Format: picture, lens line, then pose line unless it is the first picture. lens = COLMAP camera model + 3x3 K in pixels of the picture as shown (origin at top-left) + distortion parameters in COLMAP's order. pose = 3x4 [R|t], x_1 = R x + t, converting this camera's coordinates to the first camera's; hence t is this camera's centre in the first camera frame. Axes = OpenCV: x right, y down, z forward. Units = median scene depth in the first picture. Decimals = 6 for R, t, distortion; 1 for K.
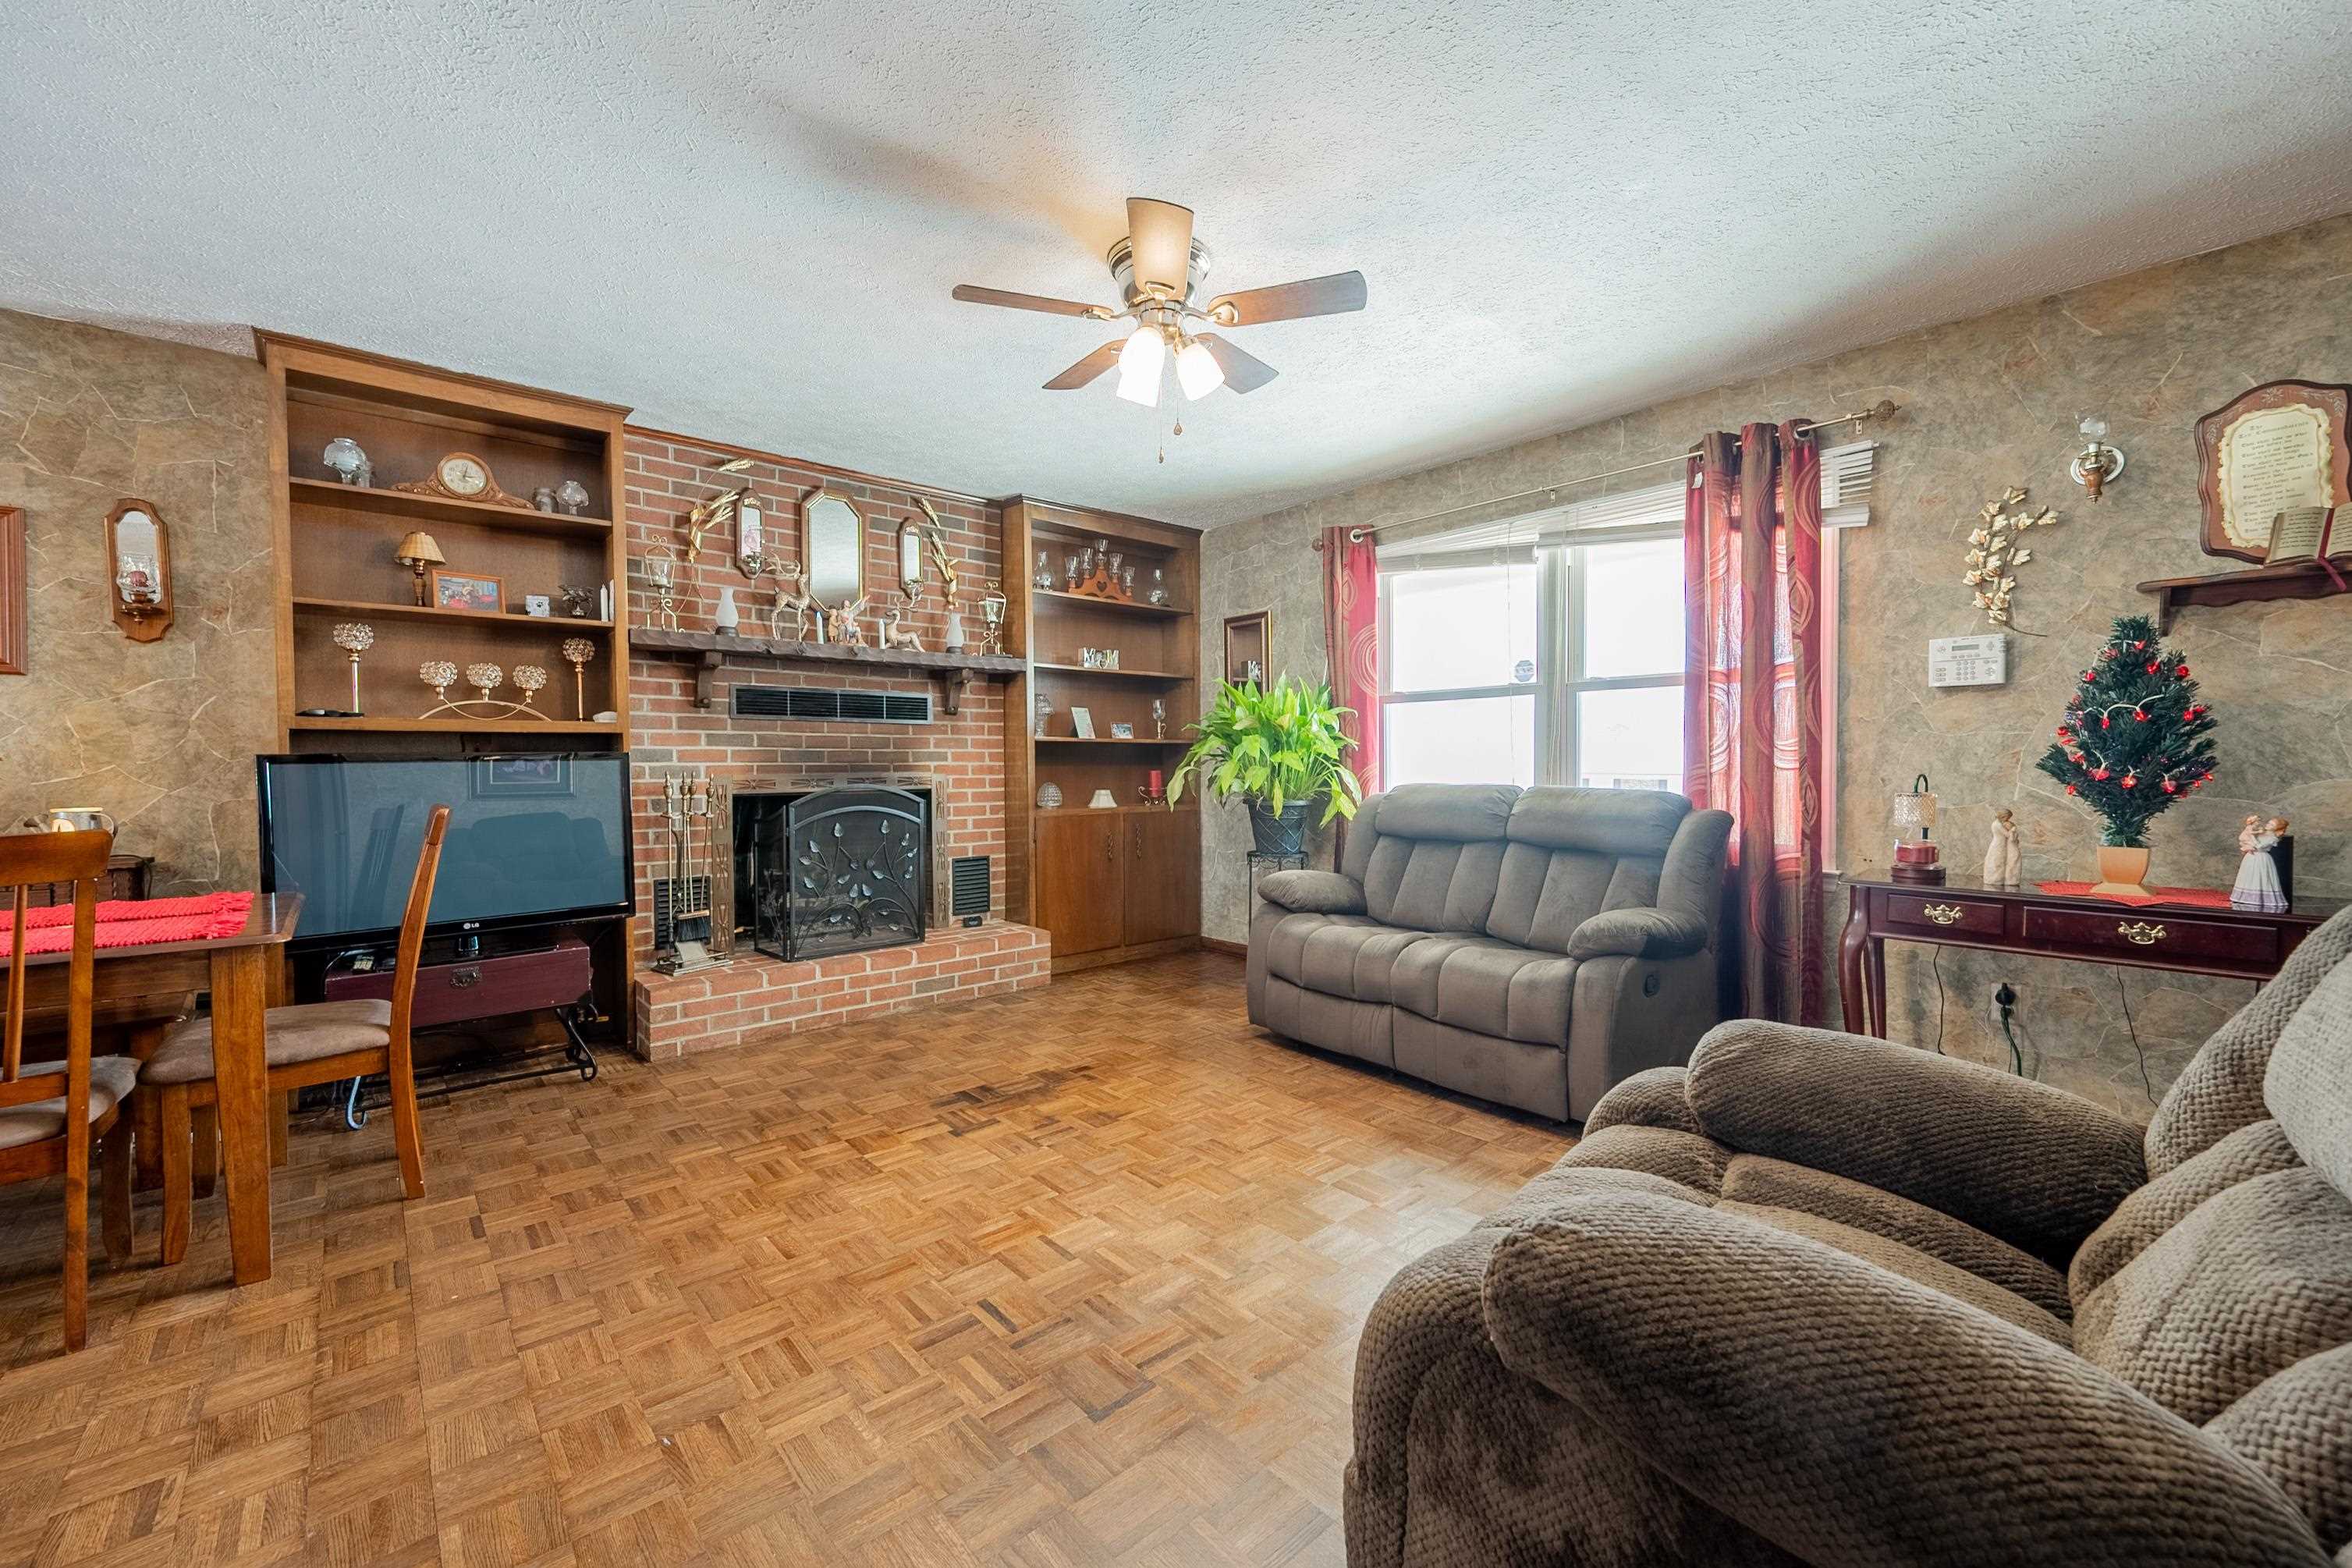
lens RADIAL K [[937.8, 0, 1175.2], [0, 937.8, 786.8], [0, 0, 1]] dist [0.001271, 0.000101]
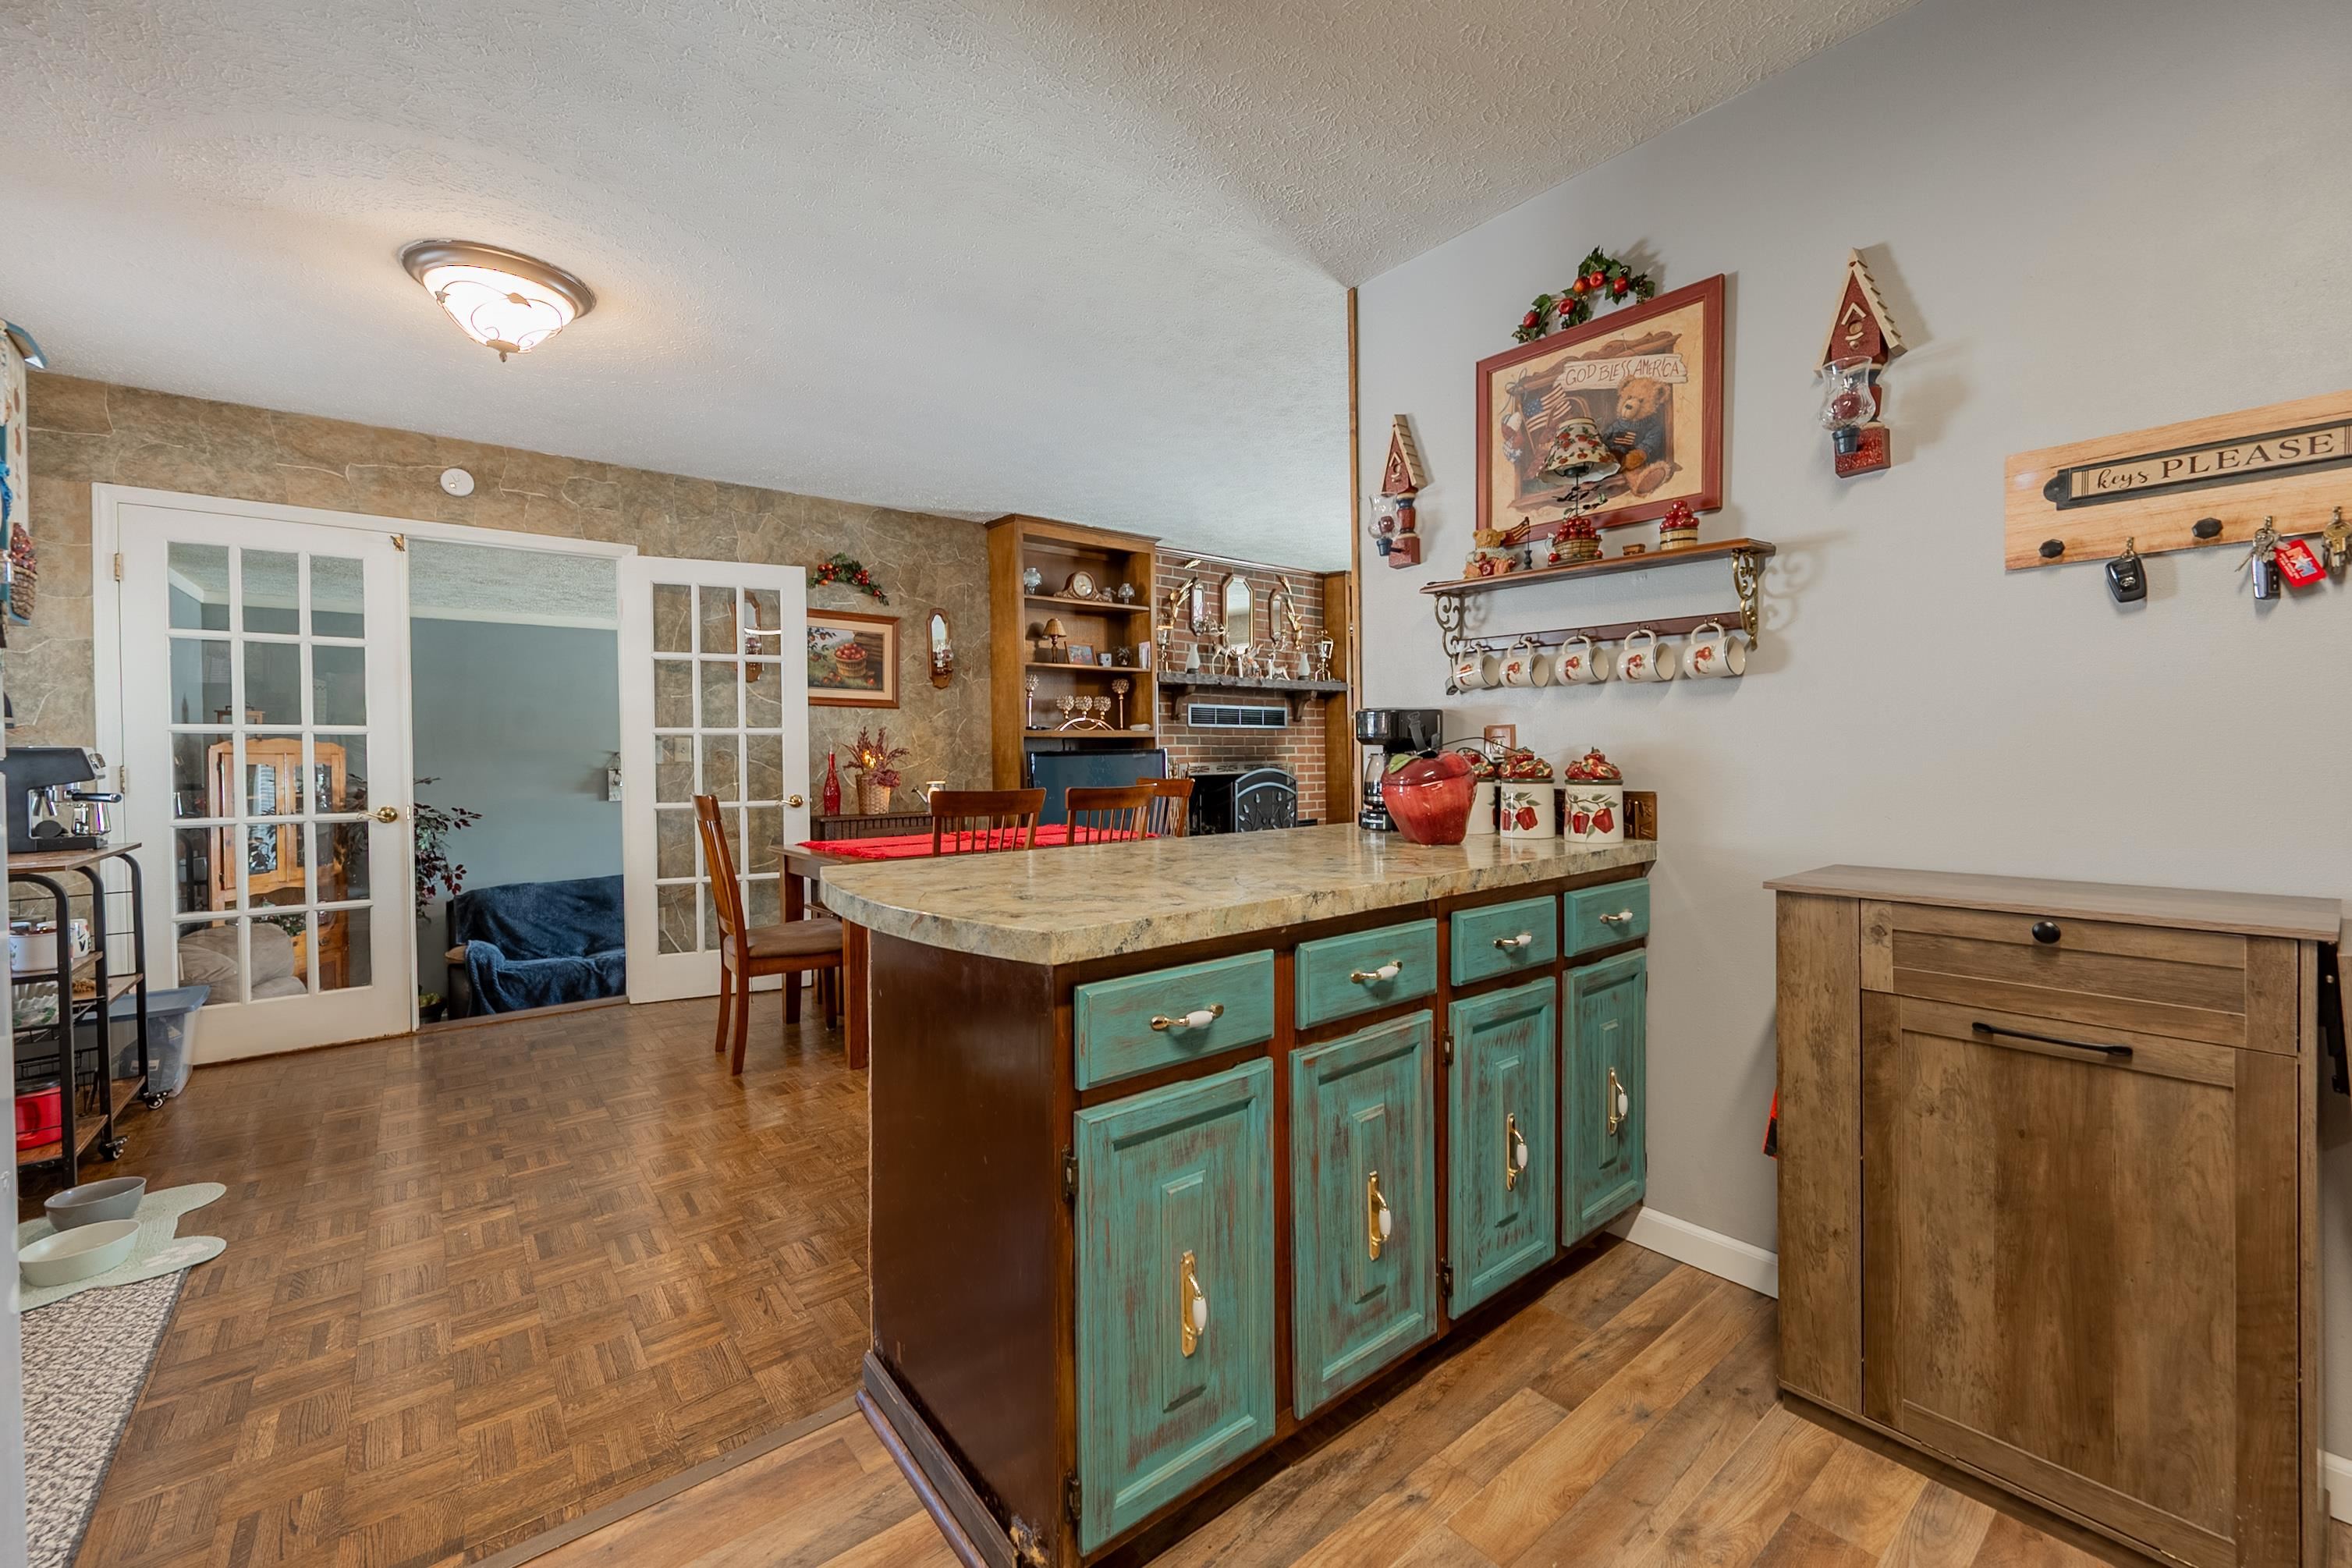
lens RADIAL K [[949.7, 0, 1172.4], [0, 949.7, 767.7], [0, 0, 1]] dist [0.000081, 0.000660]
pose [[0.999227, -0.007469, -0.038594, -0.473125], [0.006941, 0.999881, -0.013806, 0.017557], [0.038693, 0.013527, 0.999160, -0.607916]]
